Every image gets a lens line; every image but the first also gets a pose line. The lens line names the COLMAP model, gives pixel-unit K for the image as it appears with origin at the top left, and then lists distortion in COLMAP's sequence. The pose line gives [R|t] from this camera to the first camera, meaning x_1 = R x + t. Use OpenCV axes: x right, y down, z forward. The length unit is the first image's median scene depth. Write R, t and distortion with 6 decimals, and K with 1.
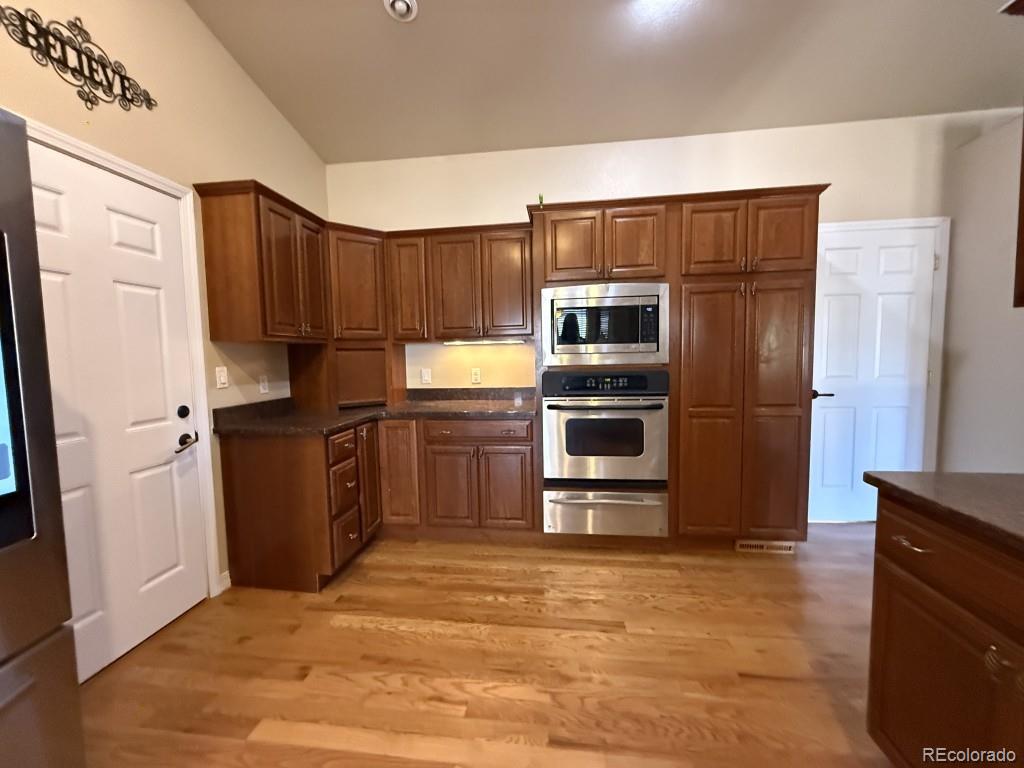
lens RADIAL K [[411.6, 0, 510.8], [0, 411.6, 383.3], [0, 0, 1]] dist [0.001953, -0.000178]
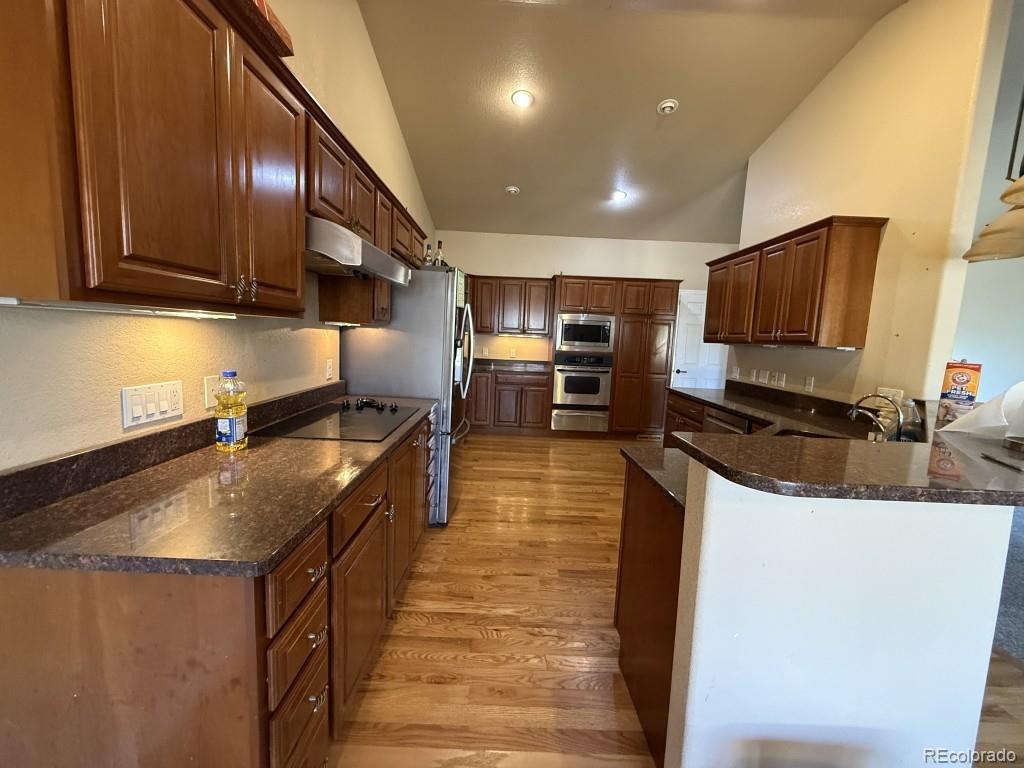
lens RADIAL K [[411.6, 0, 507.1], [0, 411.6, 381.6], [0, 0, 1]] dist [0.001953, -0.000178]
pose [[0.988767, 0.049001, 0.141206, -0.465445], [-0.054099, 0.998007, 0.032490, 0.063182], [-0.139332, -0.039765, 0.989447, -1.074633]]
